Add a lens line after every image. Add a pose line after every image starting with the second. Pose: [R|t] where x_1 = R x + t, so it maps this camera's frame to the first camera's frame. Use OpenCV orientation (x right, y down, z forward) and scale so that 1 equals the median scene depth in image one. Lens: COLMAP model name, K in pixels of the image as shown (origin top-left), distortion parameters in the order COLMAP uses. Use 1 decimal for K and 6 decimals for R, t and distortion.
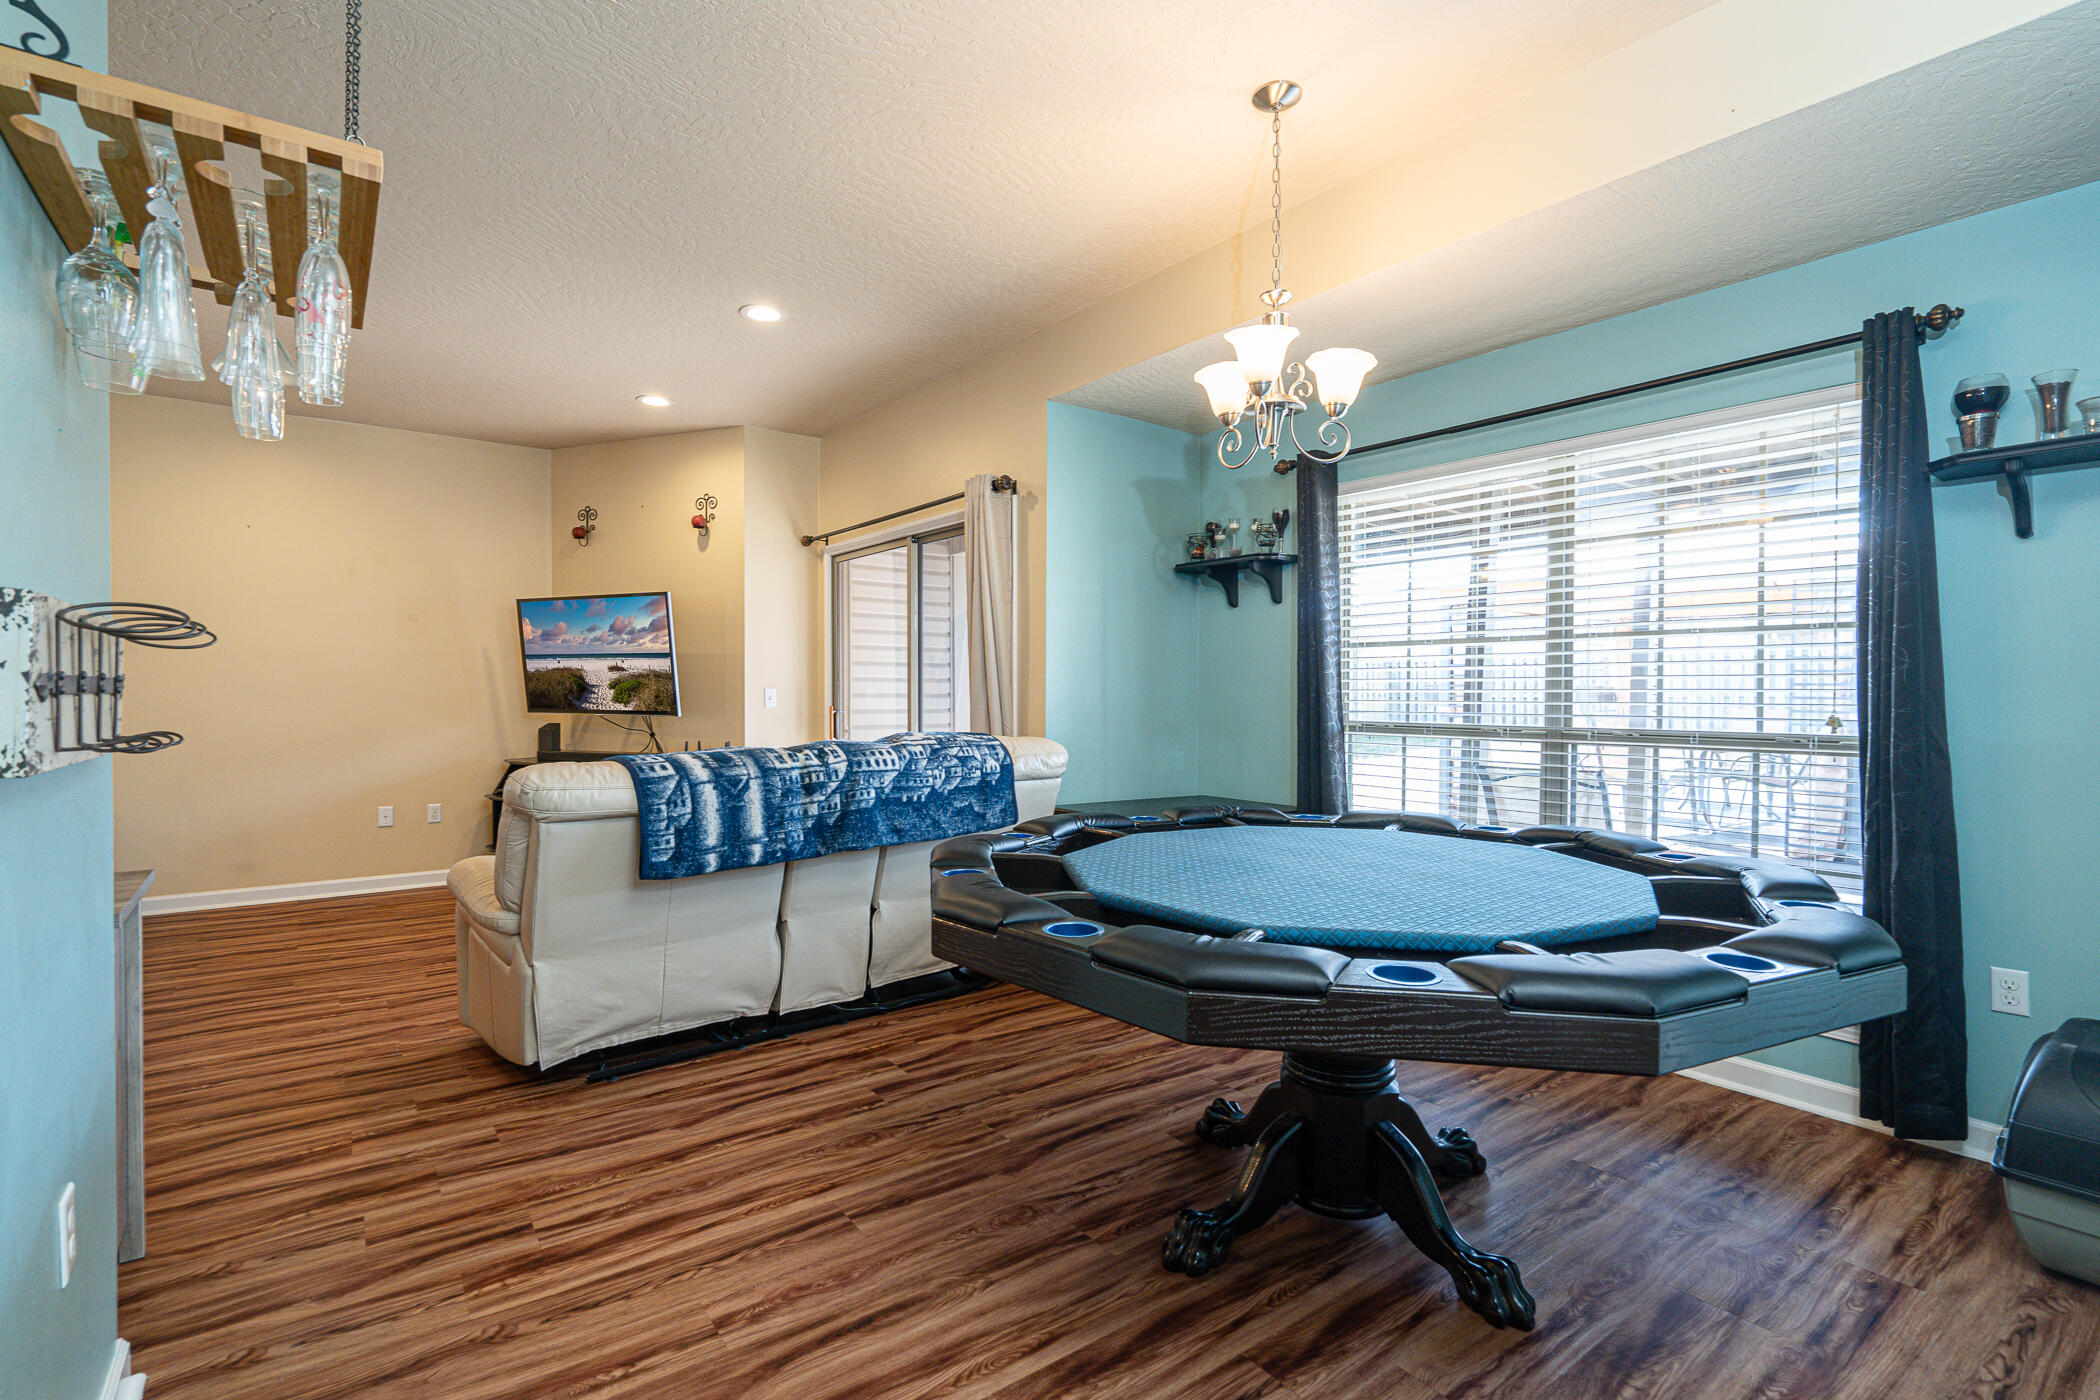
lens RADIAL K [[950.6, 0, 1056.2], [0, 950.6, 704.2], [0, 0, 1]] dist [-0.002130, 0.000942]
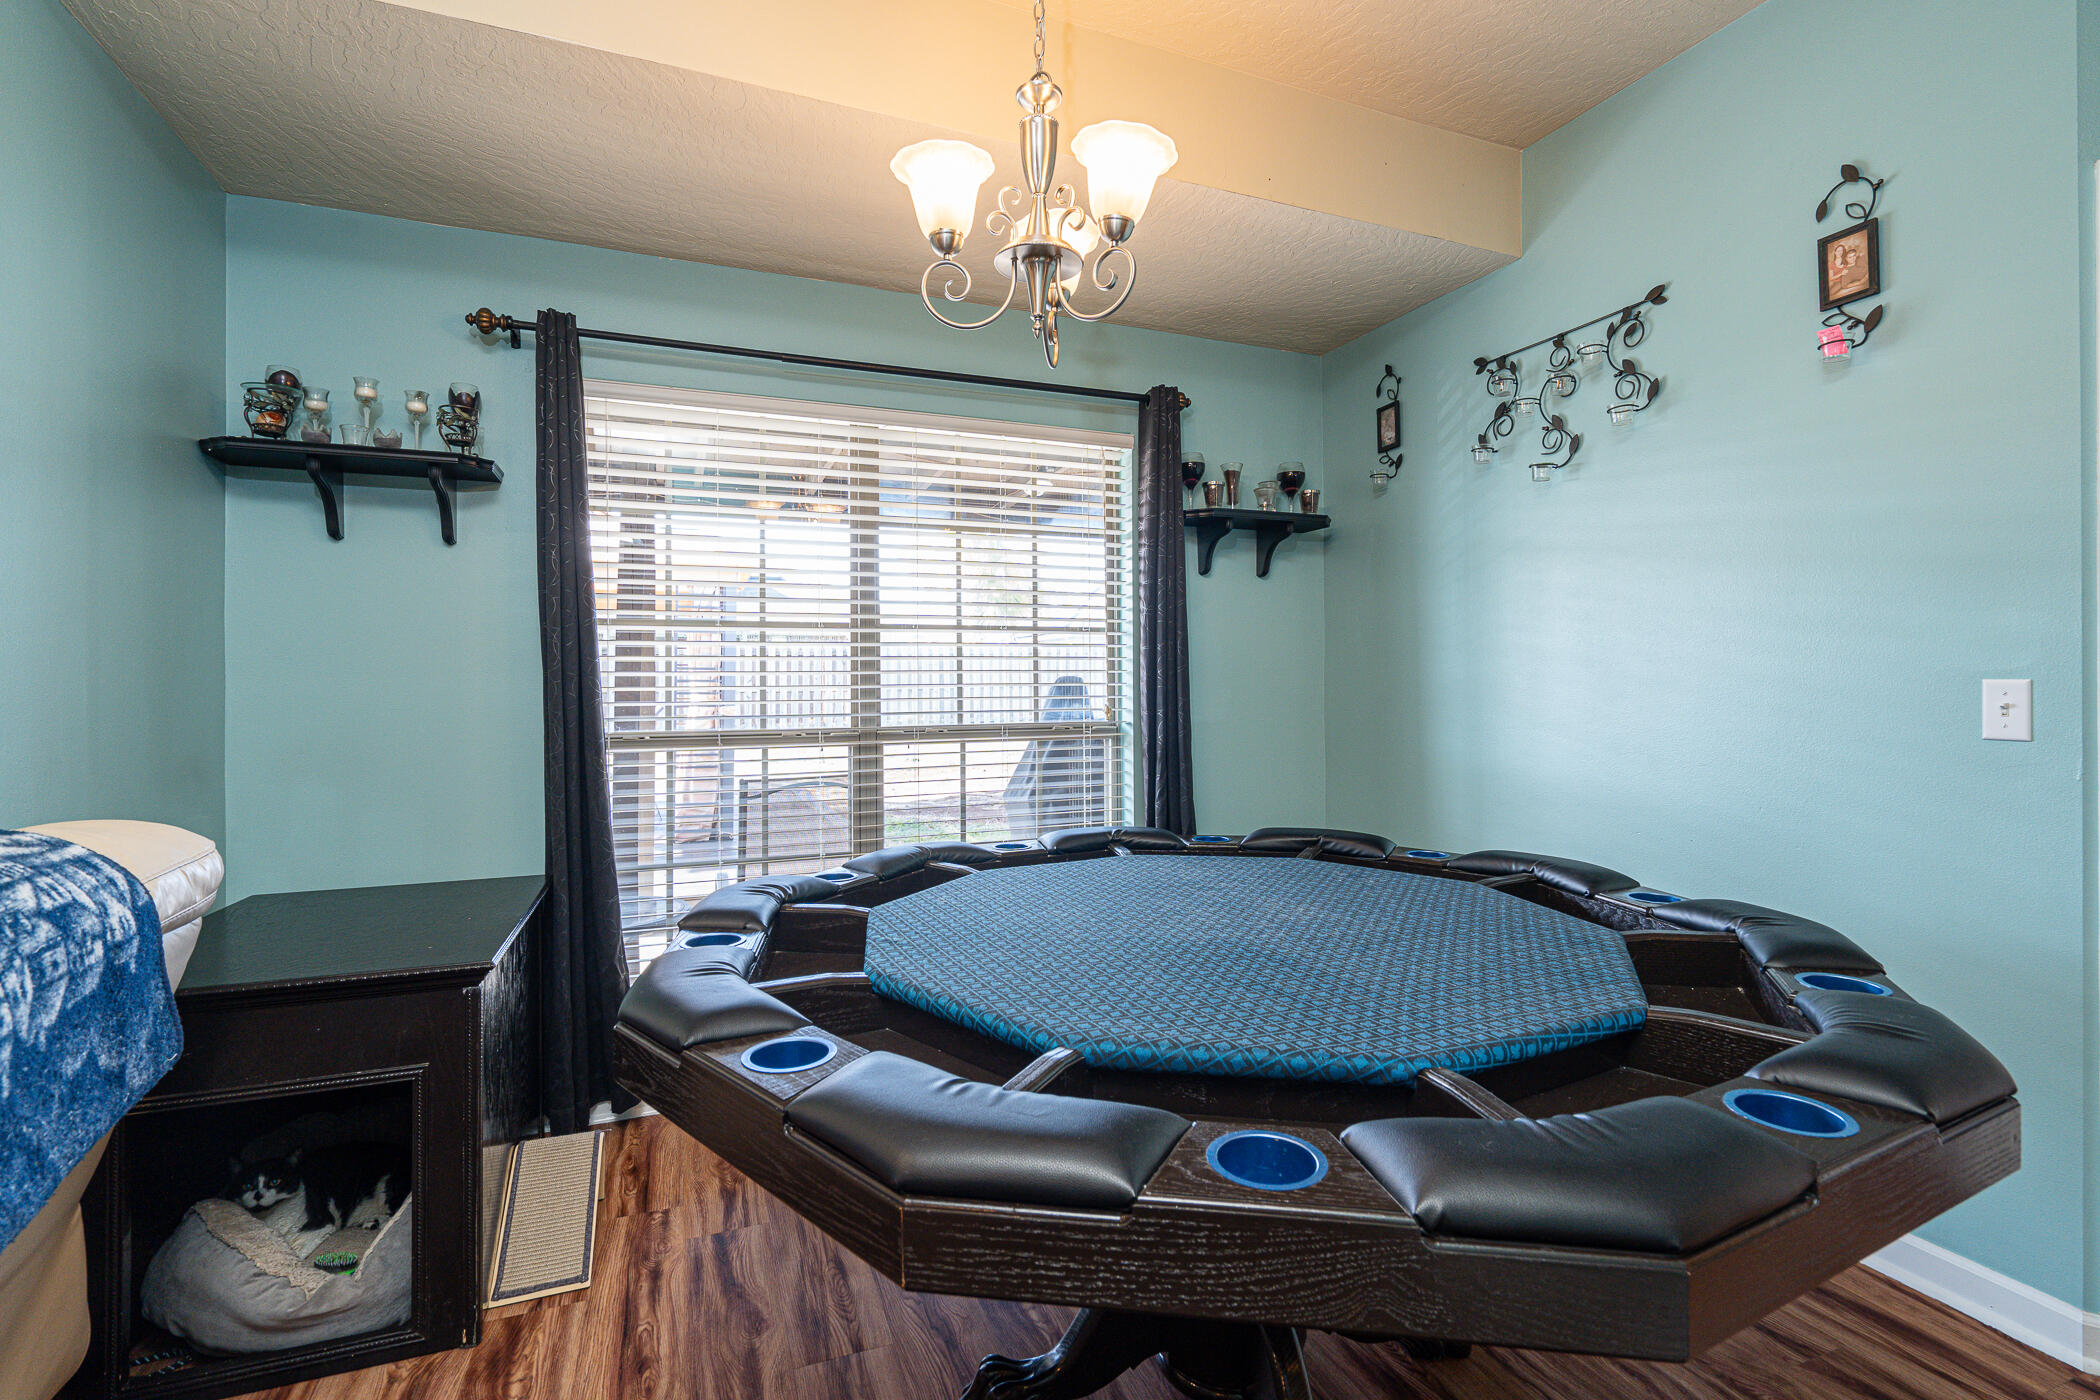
lens RADIAL K [[972.1, 0, 1055.2], [0, 972.1, 696.4], [0, 0, 1]] dist [-0.001639, 0.000375]
pose [[0.280021, -0.017077, 0.959842, -0.276996], [0.017961, 0.999760, 0.012547, -0.011931], [-0.959826, 0.013727, 0.280260, 0.523711]]
